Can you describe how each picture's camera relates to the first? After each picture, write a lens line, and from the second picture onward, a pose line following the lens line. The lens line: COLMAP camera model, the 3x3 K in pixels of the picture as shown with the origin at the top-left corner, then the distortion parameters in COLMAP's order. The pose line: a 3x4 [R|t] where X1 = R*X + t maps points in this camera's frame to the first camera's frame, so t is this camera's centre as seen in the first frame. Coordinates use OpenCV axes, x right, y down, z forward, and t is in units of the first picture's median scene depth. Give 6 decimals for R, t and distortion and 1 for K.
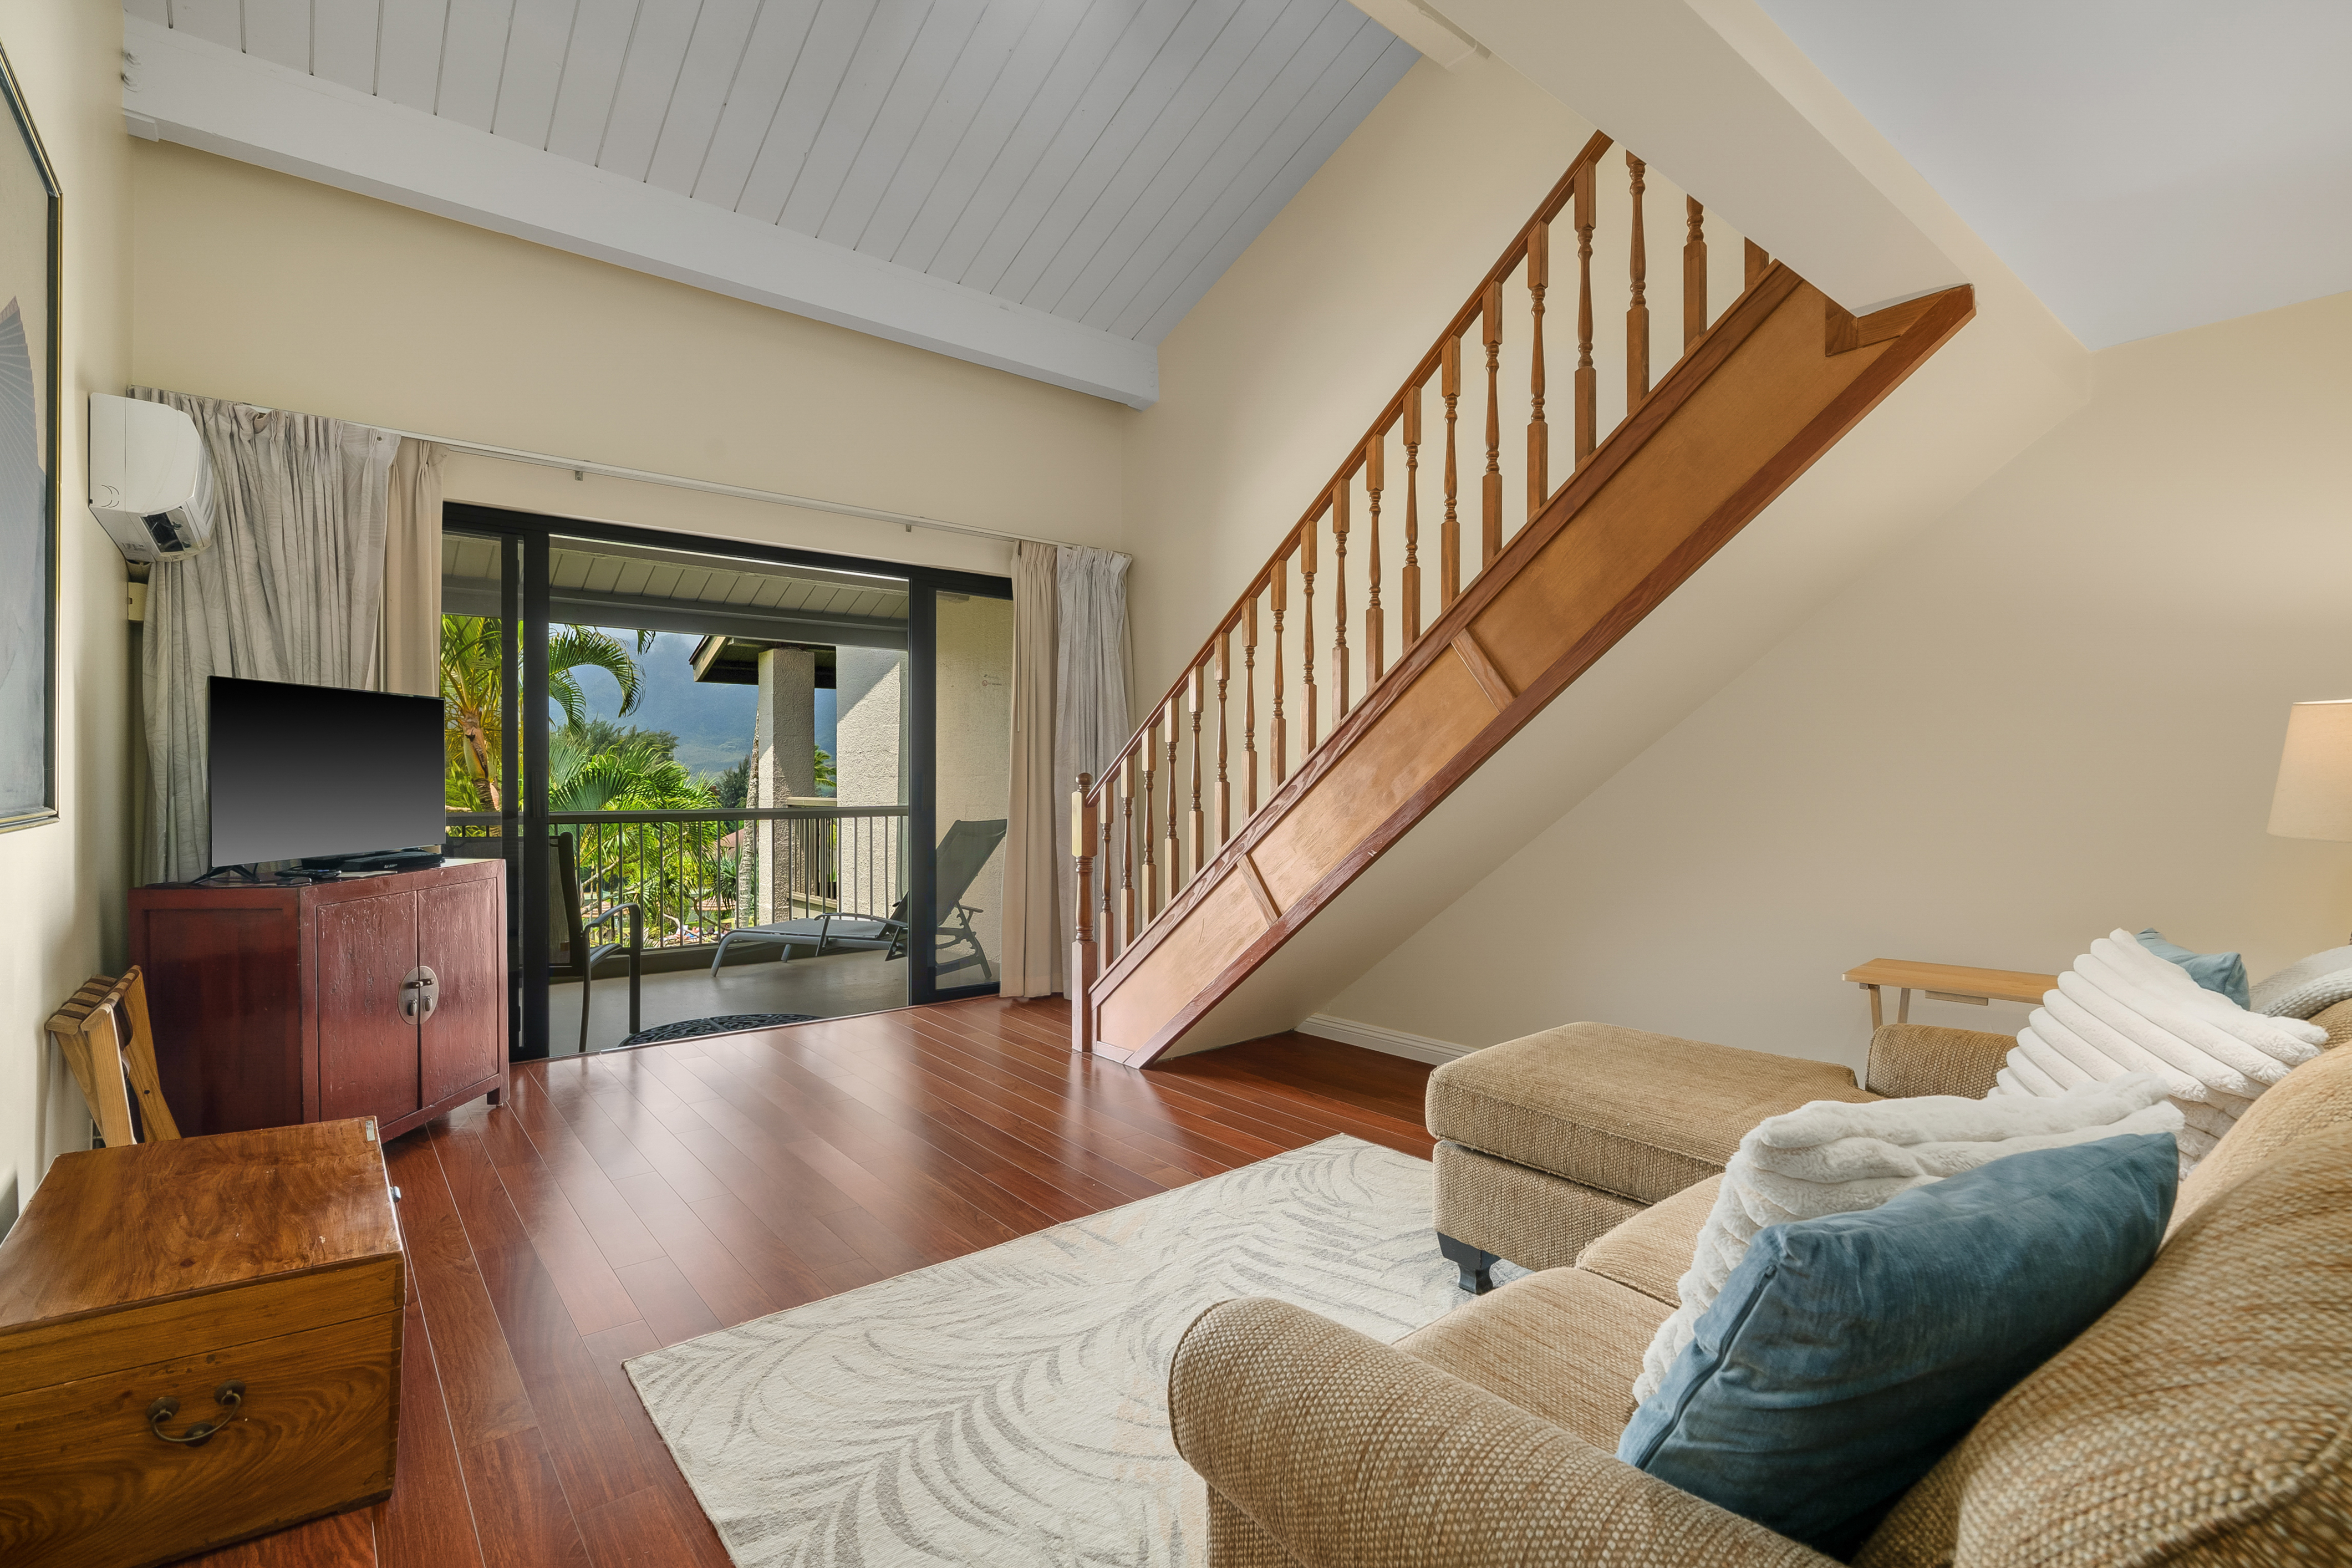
lens RADIAL K [[1078.0, 0, 1175.5], [0, 1078.0, 783.0], [0, 0, 1]] dist [0.005808, -0.000148]
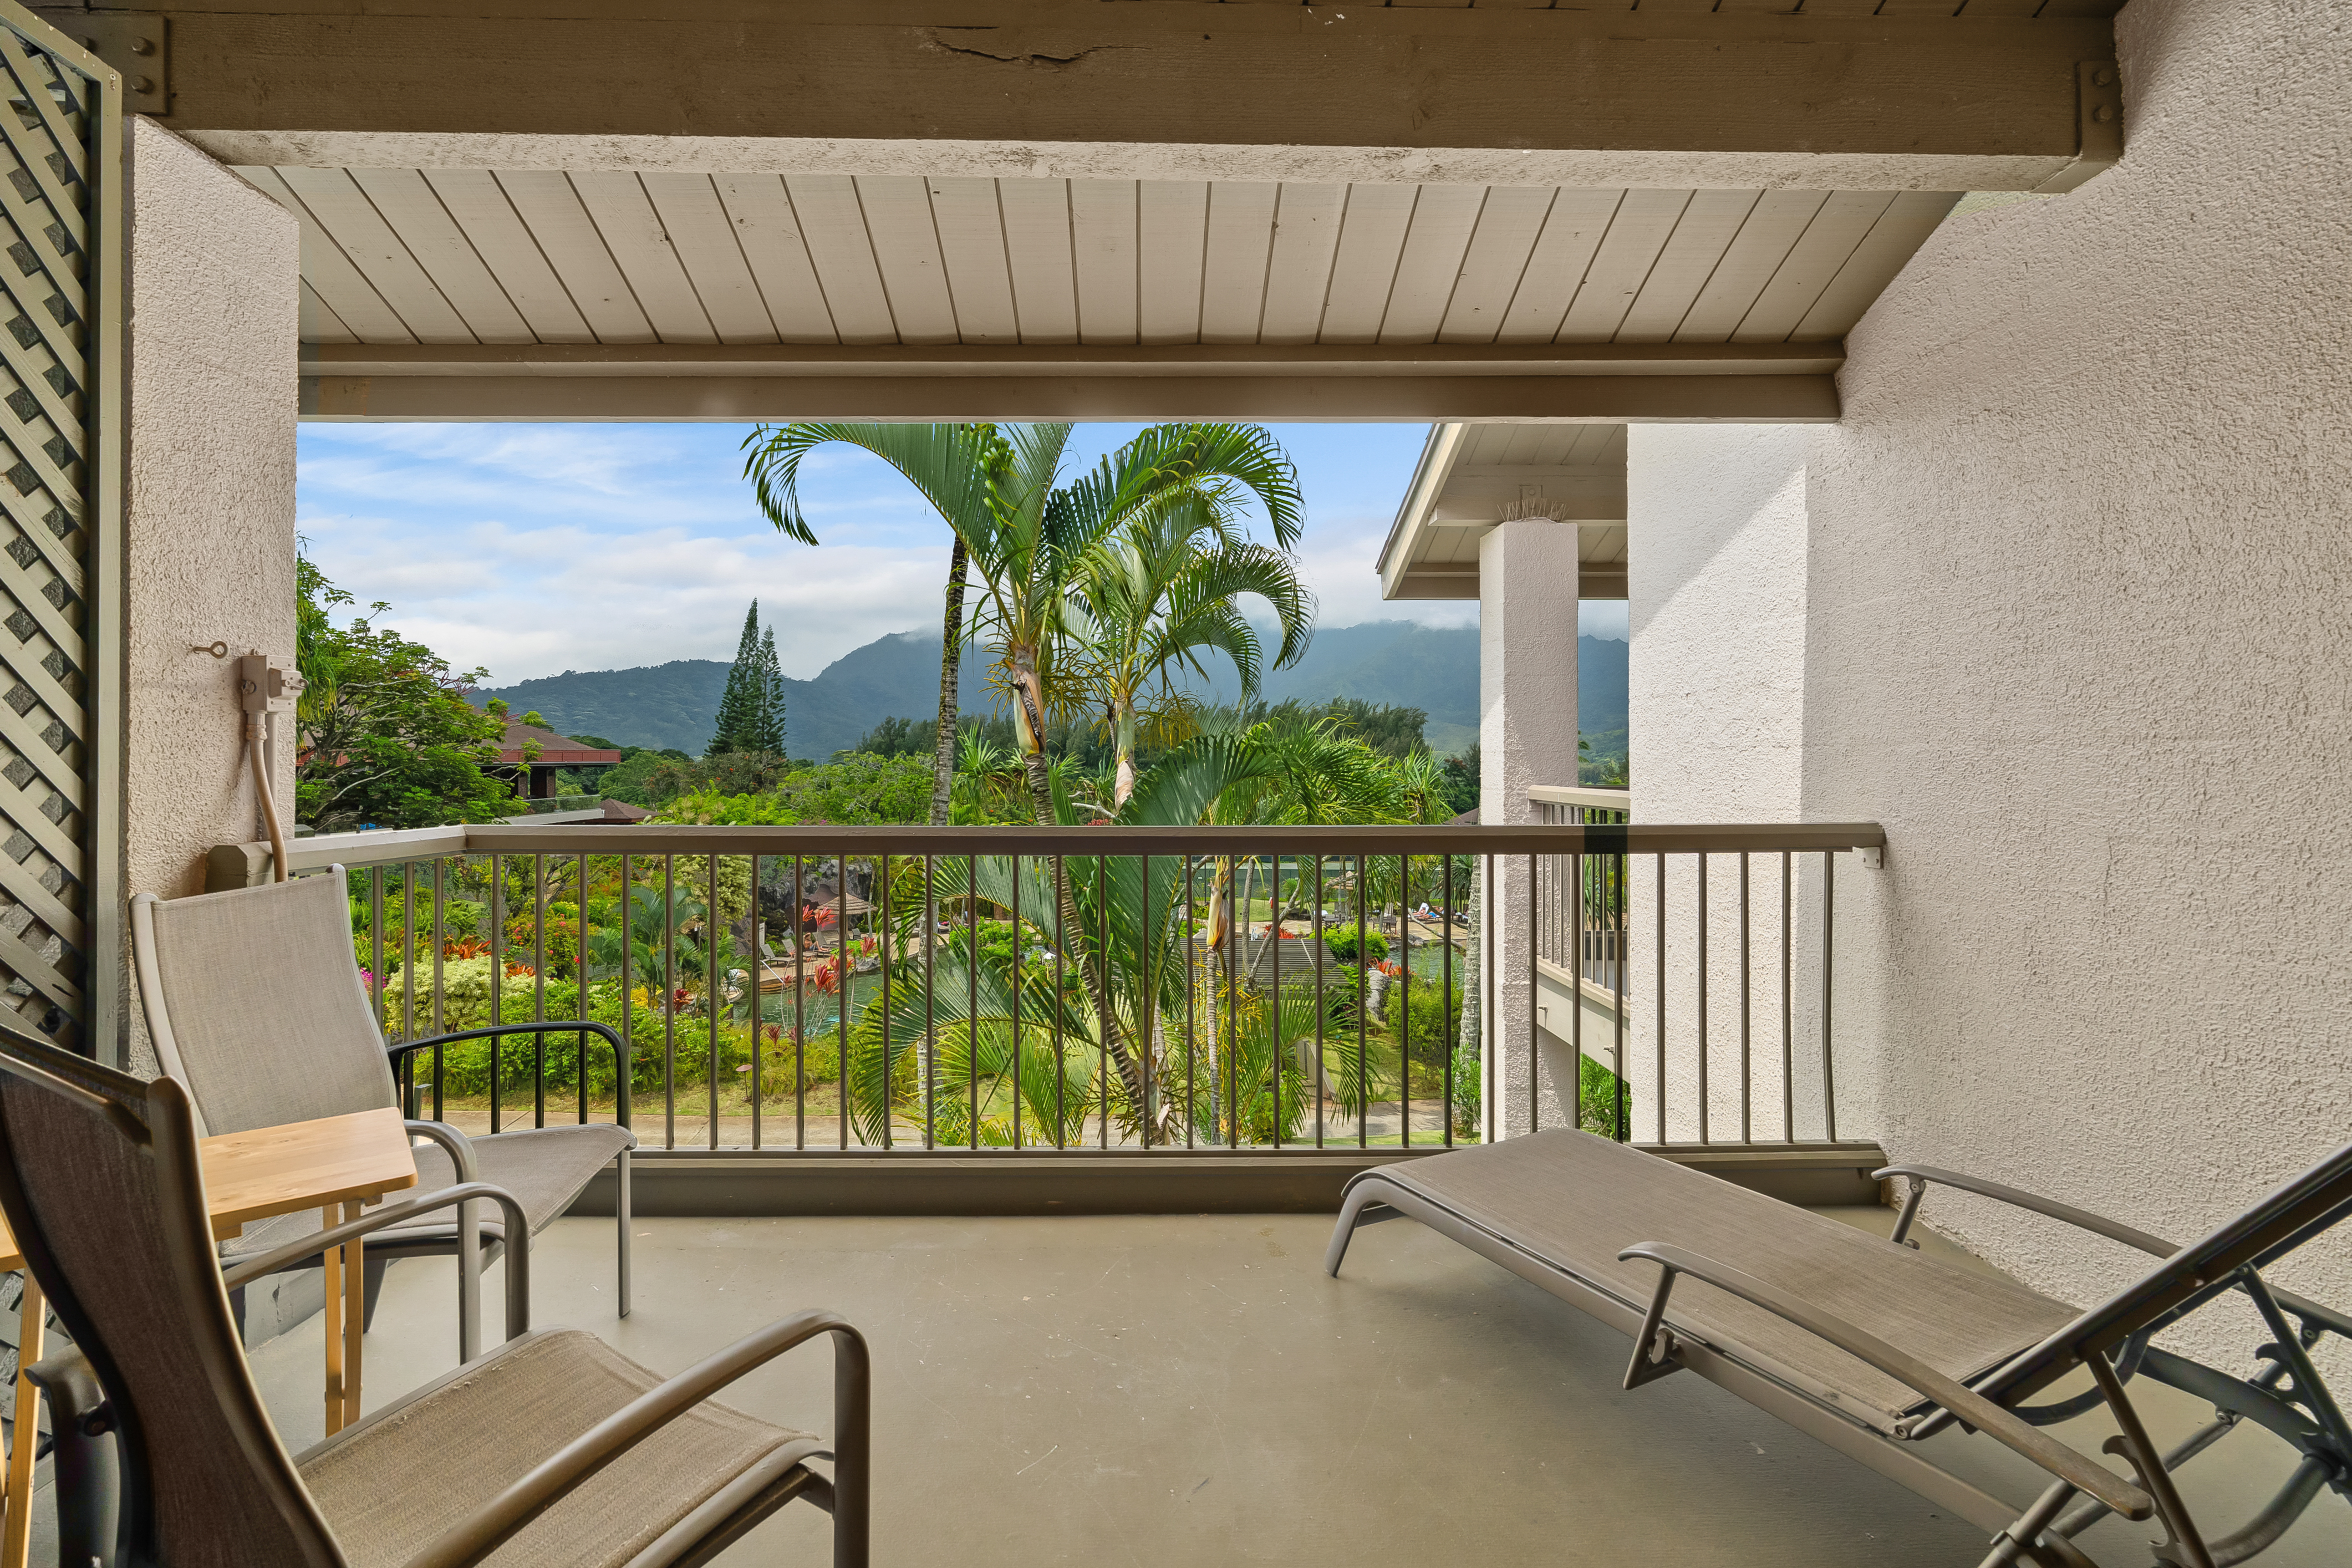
lens RADIAL K [[1078.0, 0, 1183.6], [0, 1078.0, 790.2], [0, 0, 1]] dist [0.005808, -0.000148]
pose [[0.788586, 0.003840, -0.614912, -0.174548], [0.000420, 0.999977, 0.006783, 0.005926], [0.614924, -0.005607, 0.788566, 0.496523]]
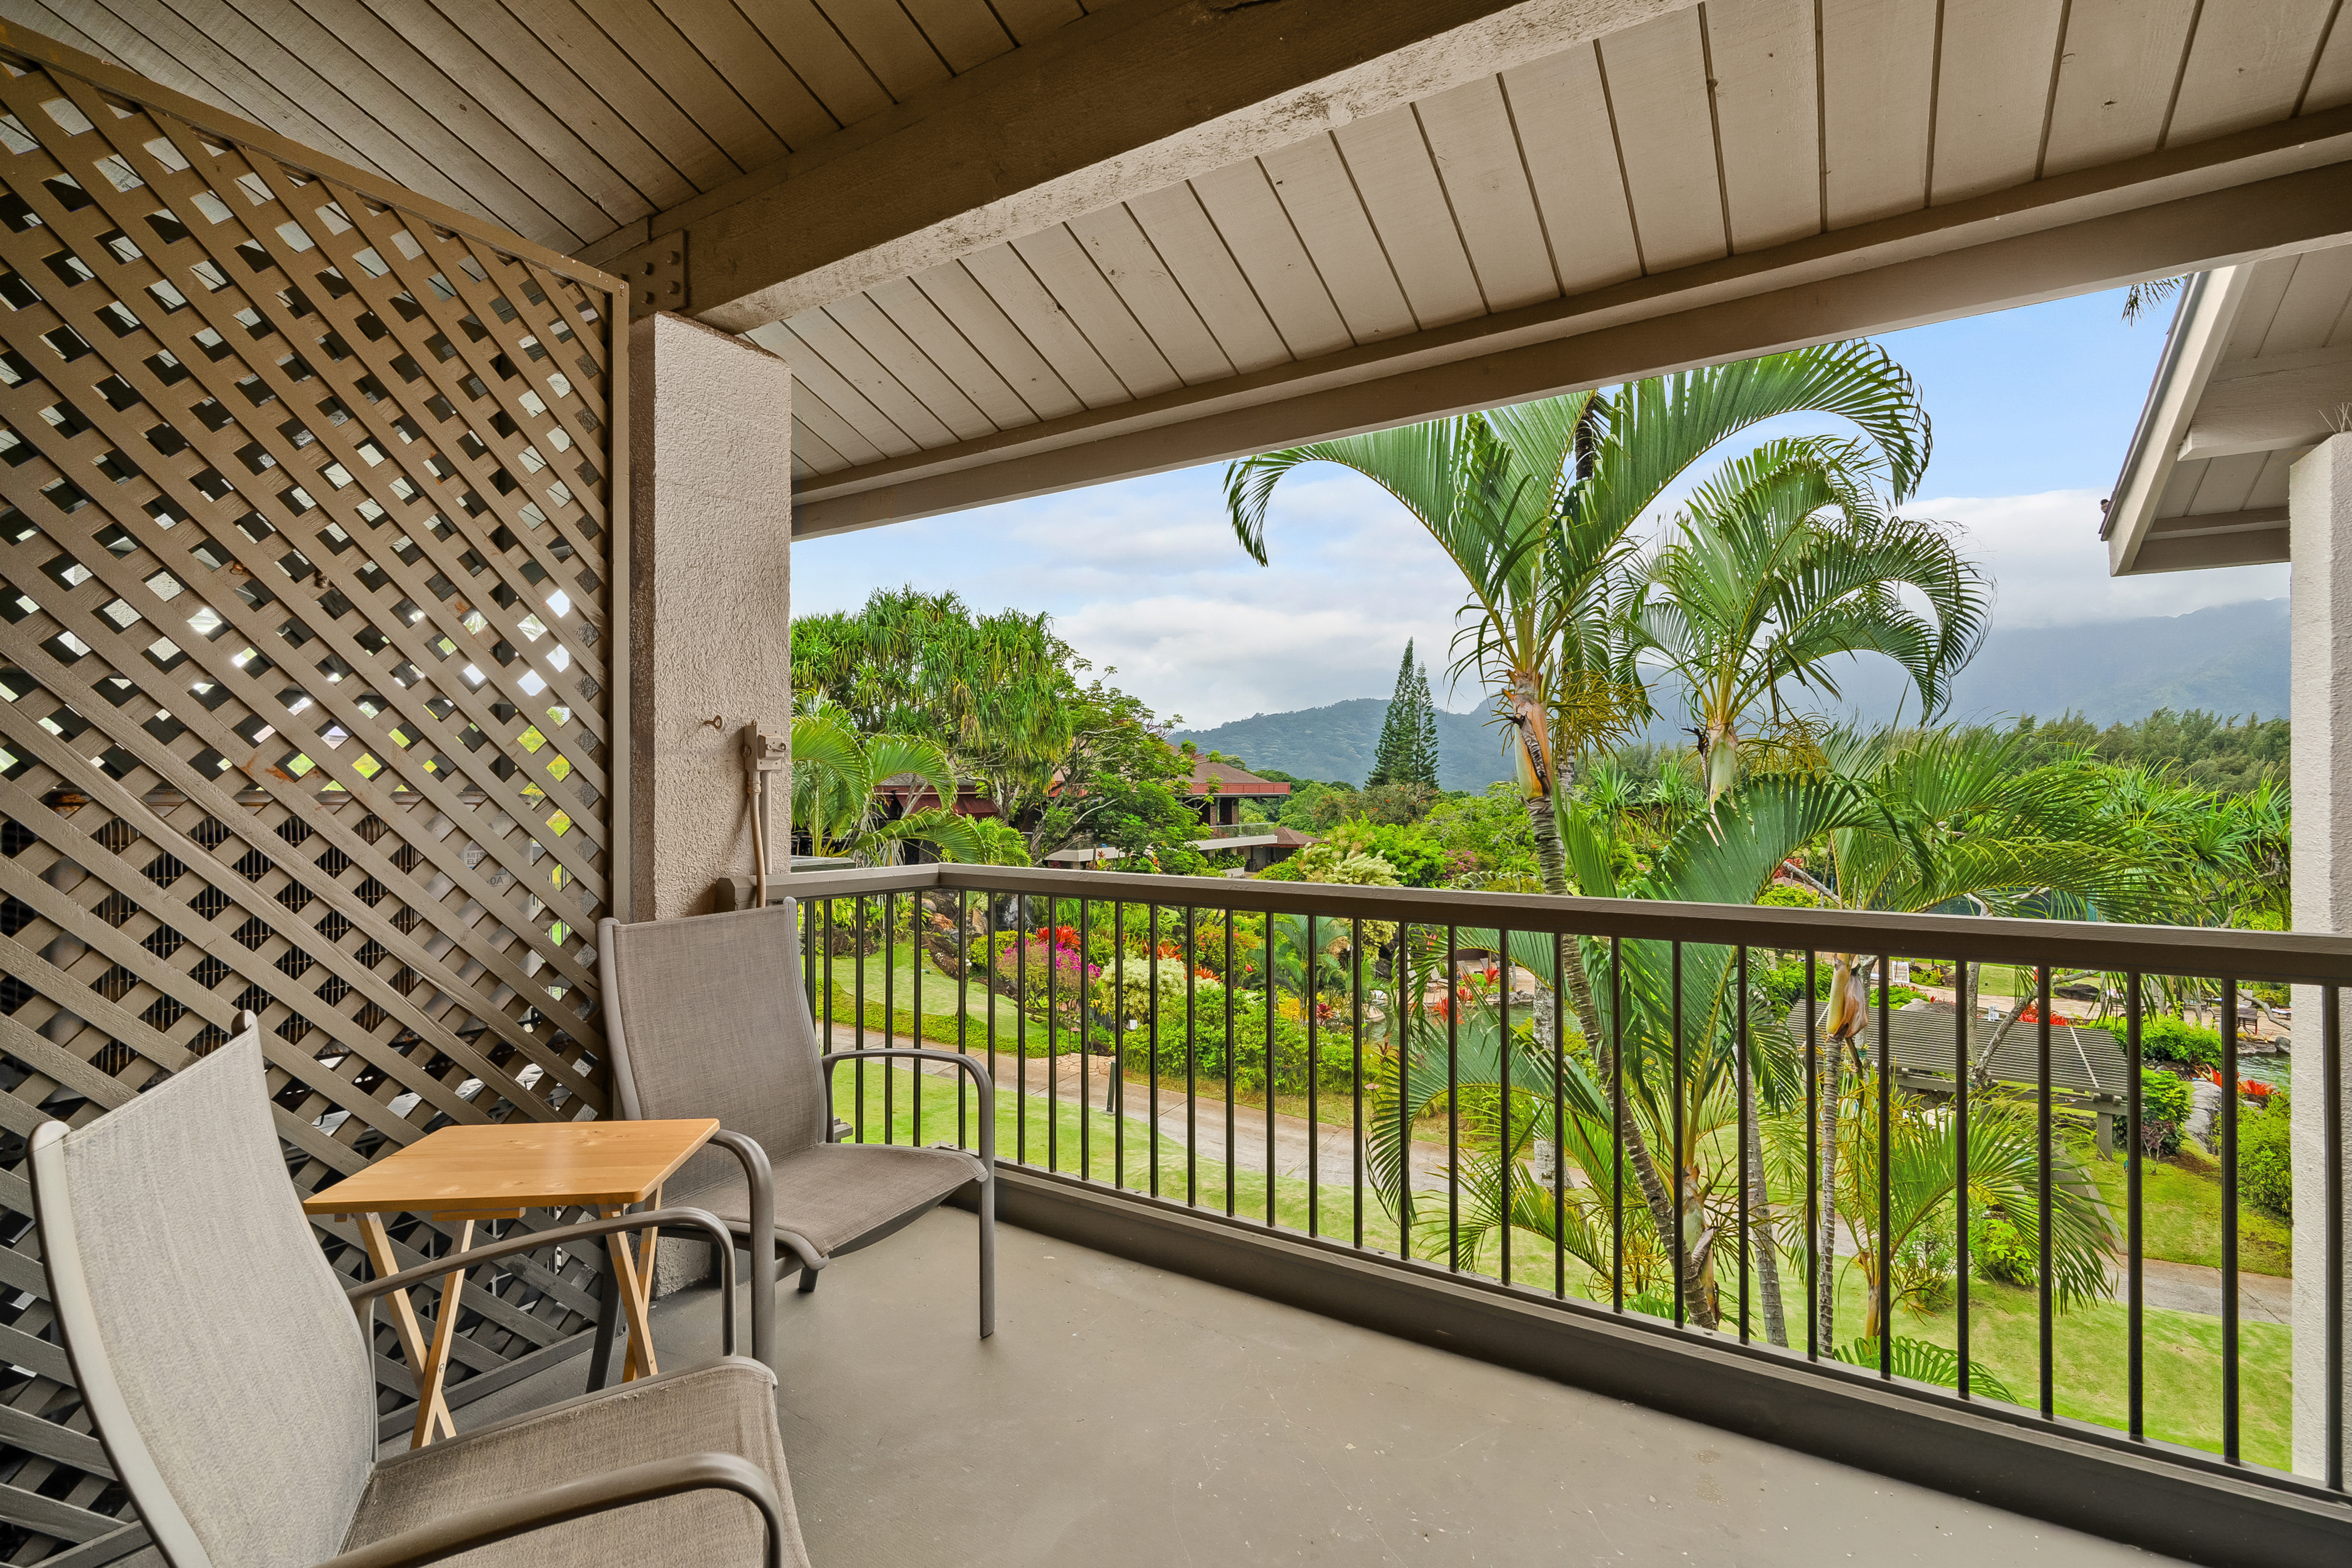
lens RADIAL K [[1078.0, 0, 1199.6], [0, 1078.0, 814.7], [0, 0, 1]] dist [0.005808, -0.000148]
pose [[0.316644, 0.009045, -0.948501, -0.165029], [-0.013342, 0.999898, 0.005081, -0.000165], [0.948450, 0.011046, 0.316733, 0.572662]]
